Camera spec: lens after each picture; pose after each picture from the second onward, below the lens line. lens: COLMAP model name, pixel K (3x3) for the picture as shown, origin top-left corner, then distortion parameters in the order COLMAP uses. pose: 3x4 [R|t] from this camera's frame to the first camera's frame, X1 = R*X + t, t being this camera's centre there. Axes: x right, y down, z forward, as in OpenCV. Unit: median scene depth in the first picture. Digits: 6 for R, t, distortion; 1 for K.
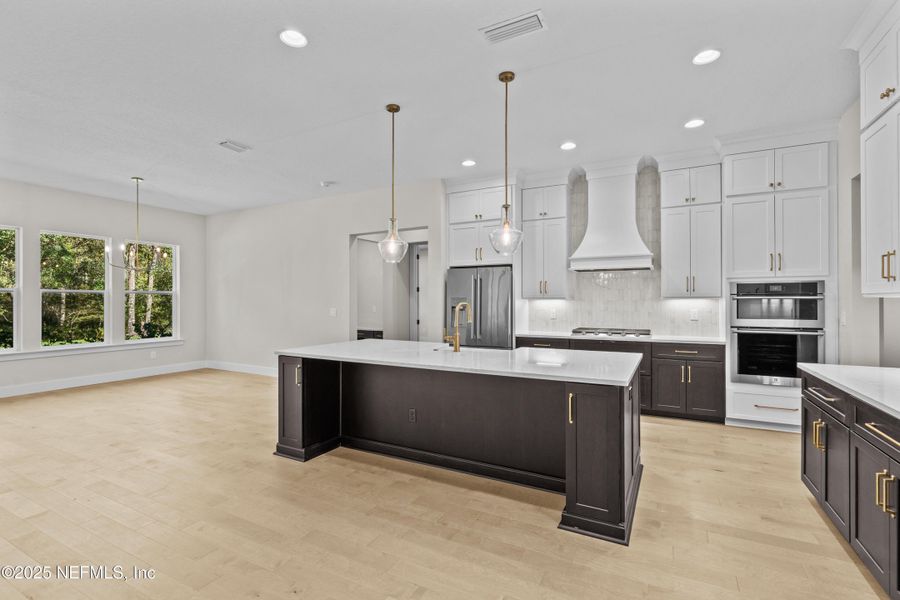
lens RADIAL K [[412.5, 0, 453.7], [0, 412.5, 289.9], [0, 0, 1]] dist [0.000069, 0.000581]
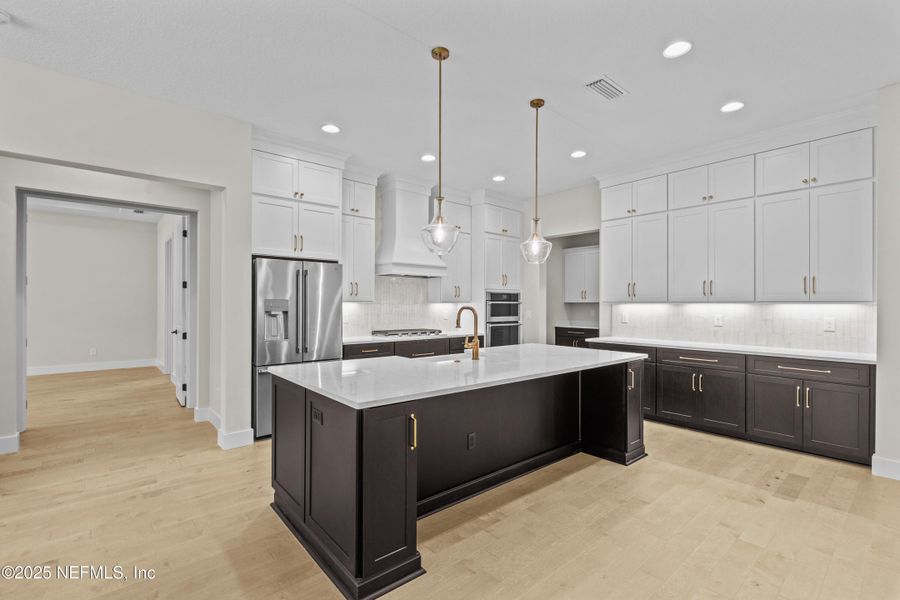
lens RADIAL K [[412.5, 0, 453.7], [0, 412.5, 289.9], [0, 0, 1]] dist [0.000069, 0.000581]
pose [[0.362114, 0.035172, 0.931470, -0.780561], [-0.028083, 0.999246, -0.026814, 0.018924], [-0.931711, -0.016448, 0.362828, 0.634593]]
